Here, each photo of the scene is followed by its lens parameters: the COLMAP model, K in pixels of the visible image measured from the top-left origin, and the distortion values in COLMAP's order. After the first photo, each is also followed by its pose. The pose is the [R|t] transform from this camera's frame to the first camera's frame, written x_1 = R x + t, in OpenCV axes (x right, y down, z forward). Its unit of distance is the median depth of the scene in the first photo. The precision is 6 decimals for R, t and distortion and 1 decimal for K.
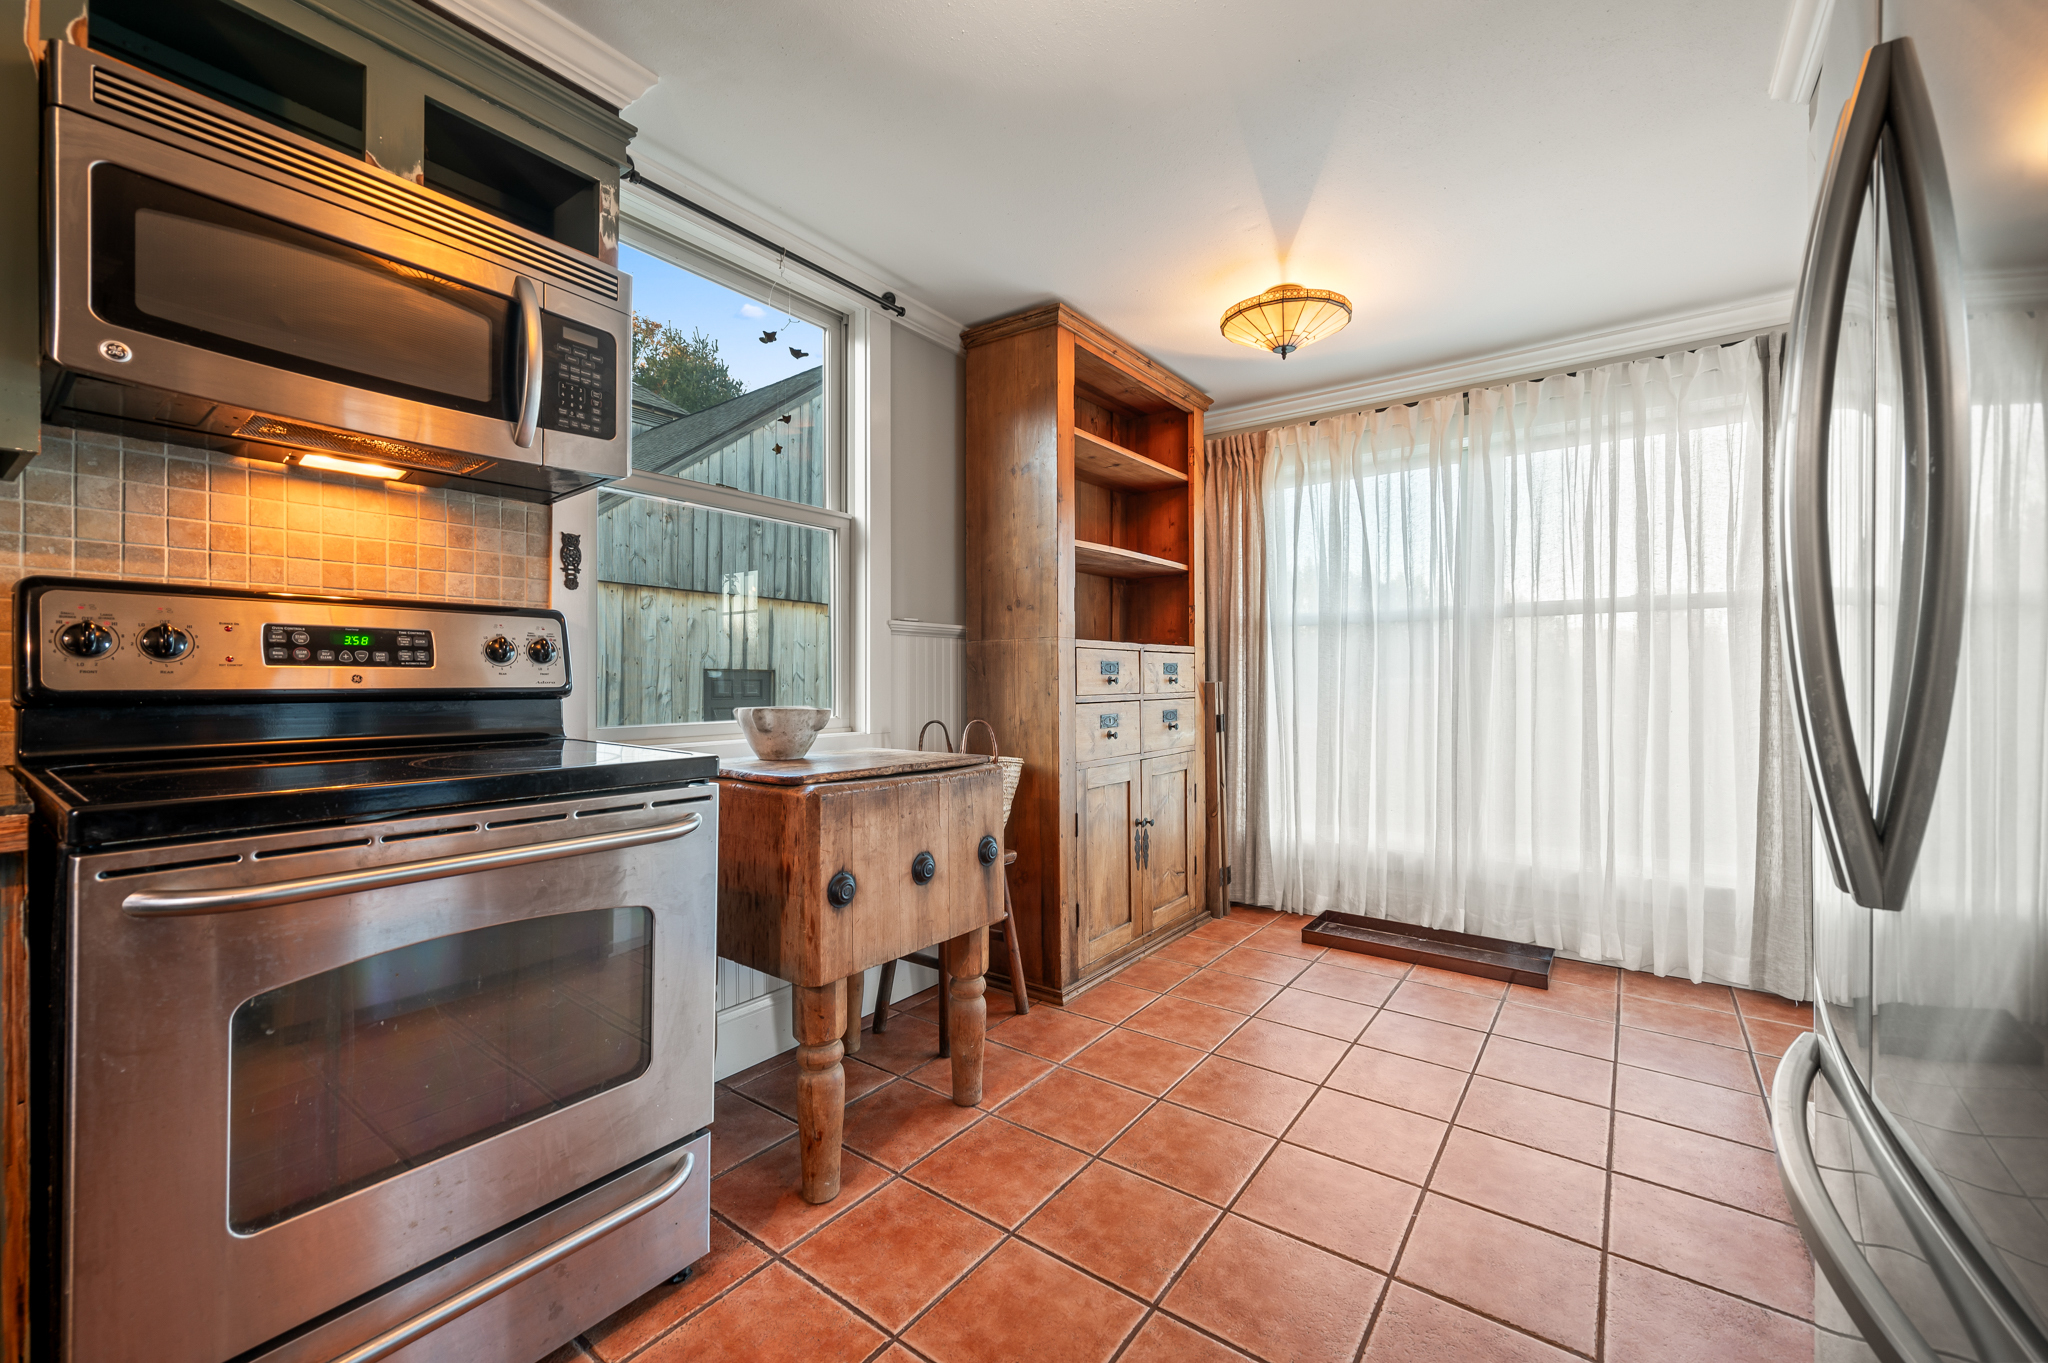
lens RADIAL K [[816.3, 0, 1024.1], [0, 816.3, 677.1], [0, 0, 1]] dist [0.002063, 0.000718]
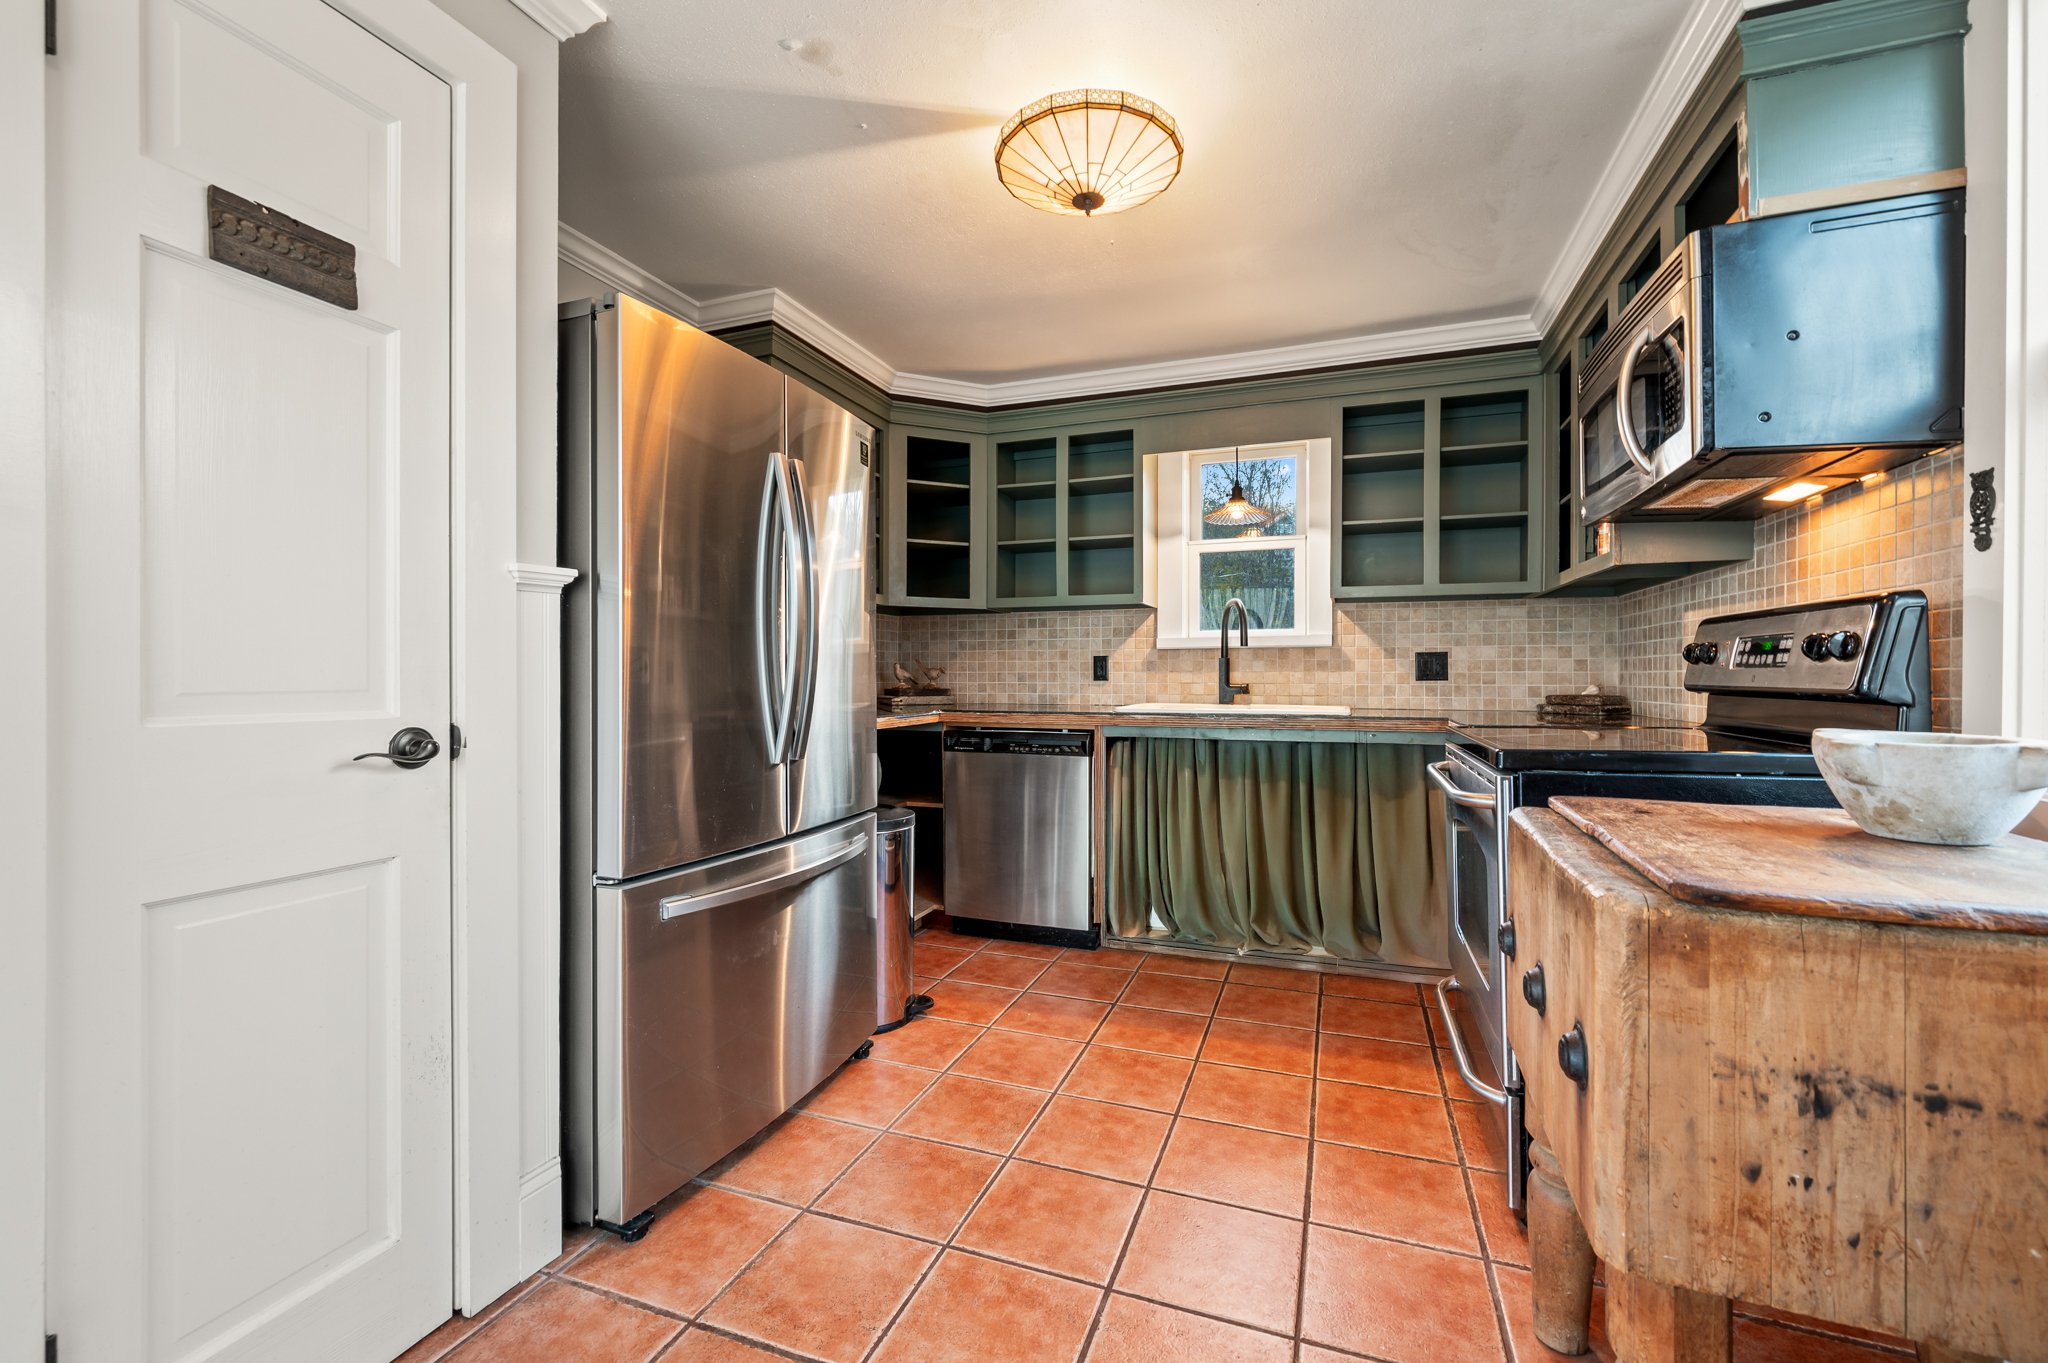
lens RADIAL K [[816.3, 0, 1024.1], [0, 816.3, 677.1], [0, 0, 1]] dist [0.002063, 0.000718]
pose [[-0.958399, 0.000451, -0.285433, 0.366584], [-0.000266, 0.999997, 0.002470, -0.001585], [0.285433, 0.002443, -0.958396, 1.252009]]
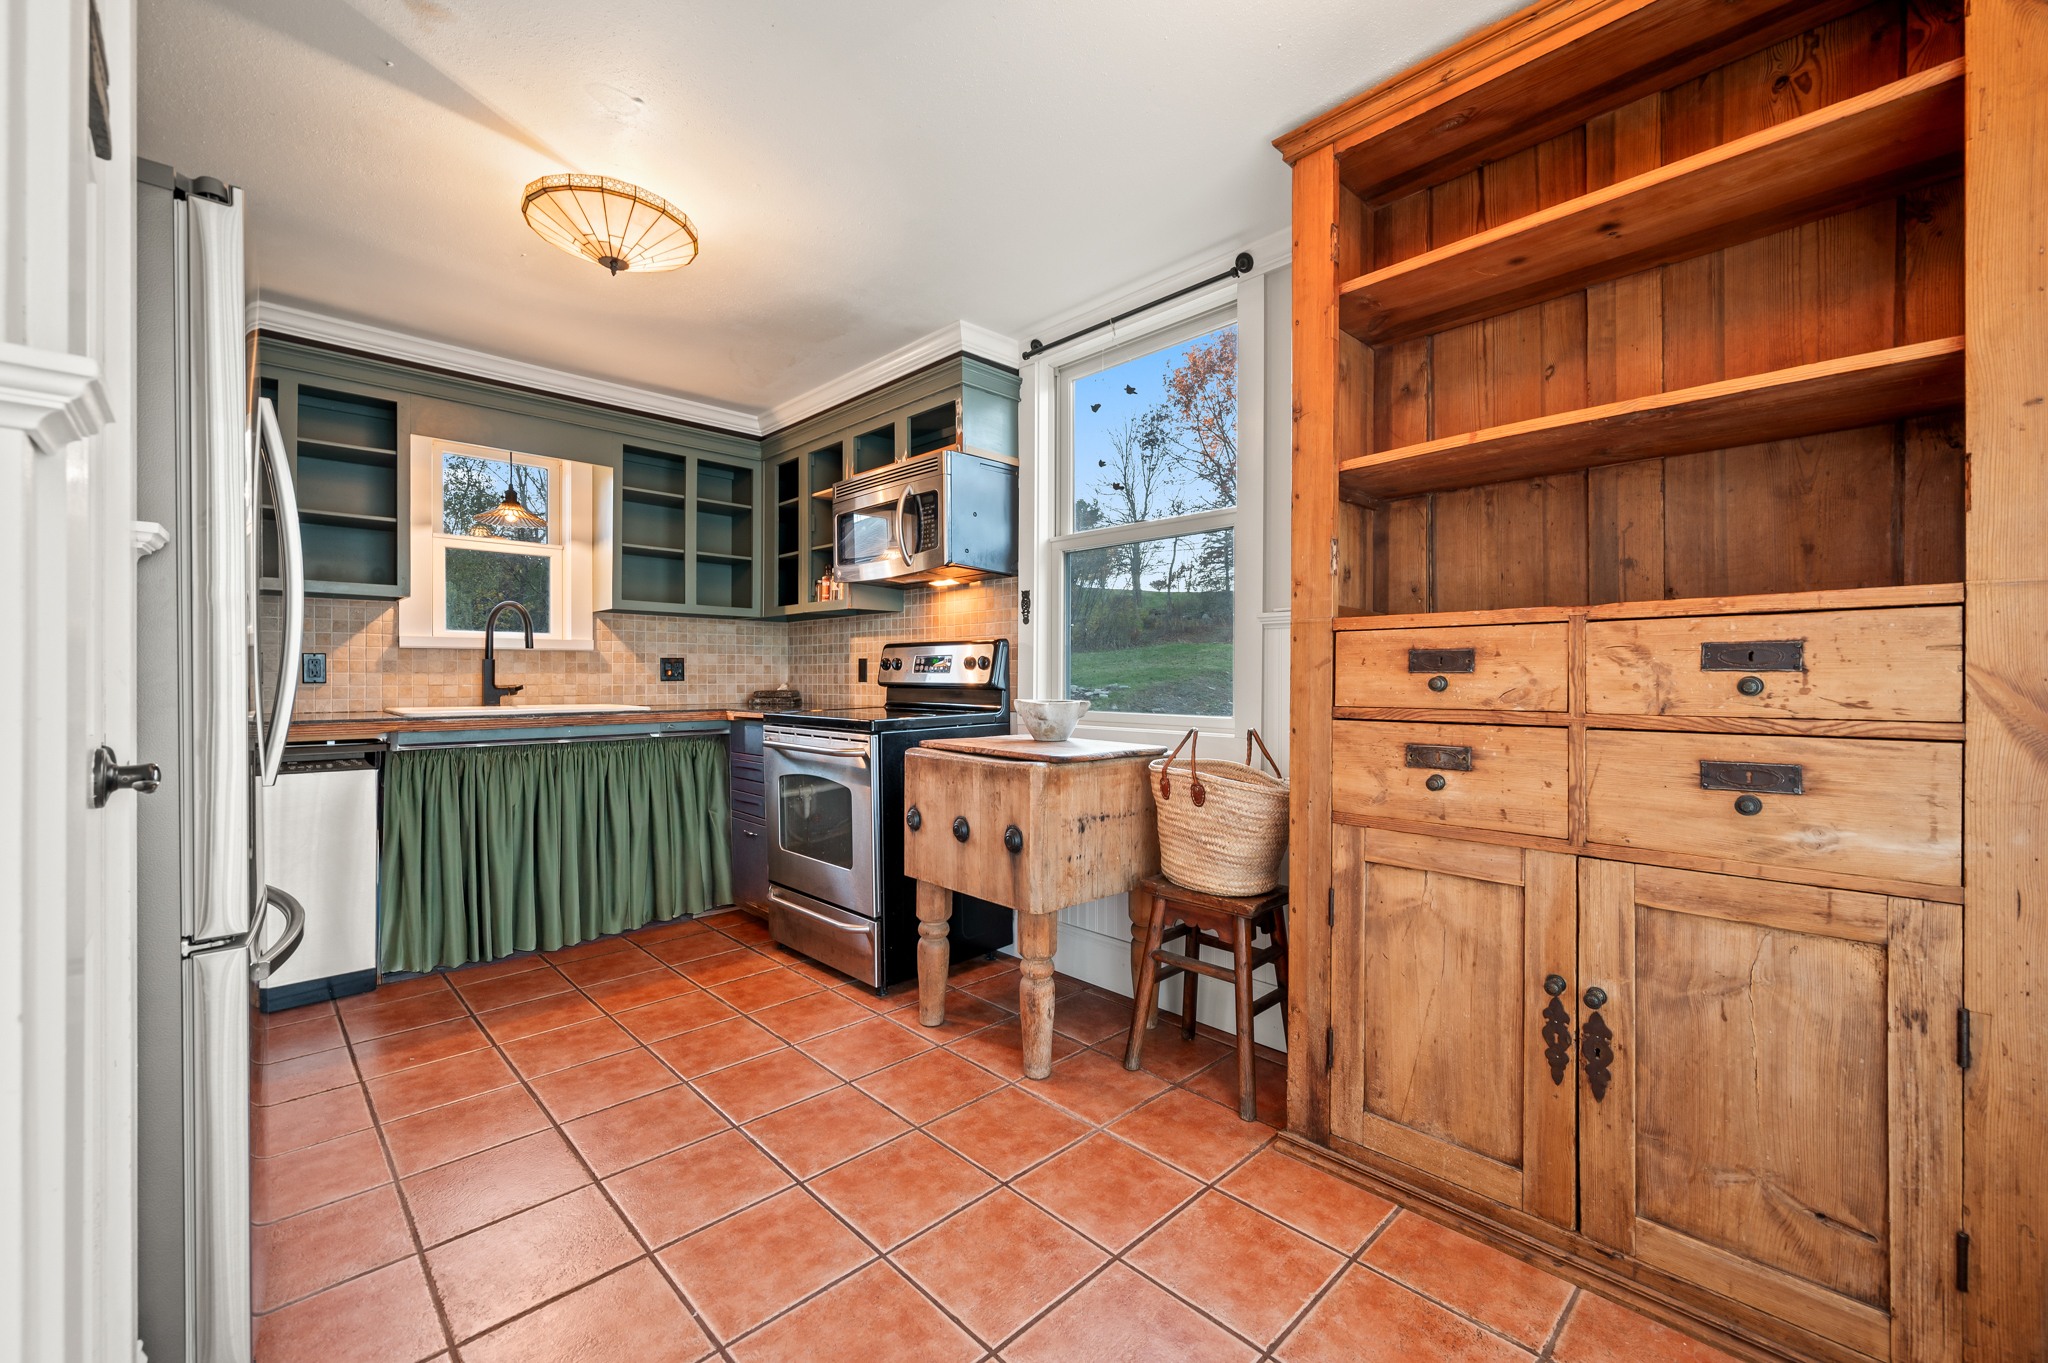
lens RADIAL K [[816.0, 0, 1024.0], [0, 816.0, 681.5], [0, 0, 1]] dist [0.001829, 0.000362]
pose [[-0.157312, 0.005614, -0.987533, 0.936917], [0.000381, 0.999984, 0.005624, -0.000673], [0.987549, 0.000509, -0.157311, 1.096404]]
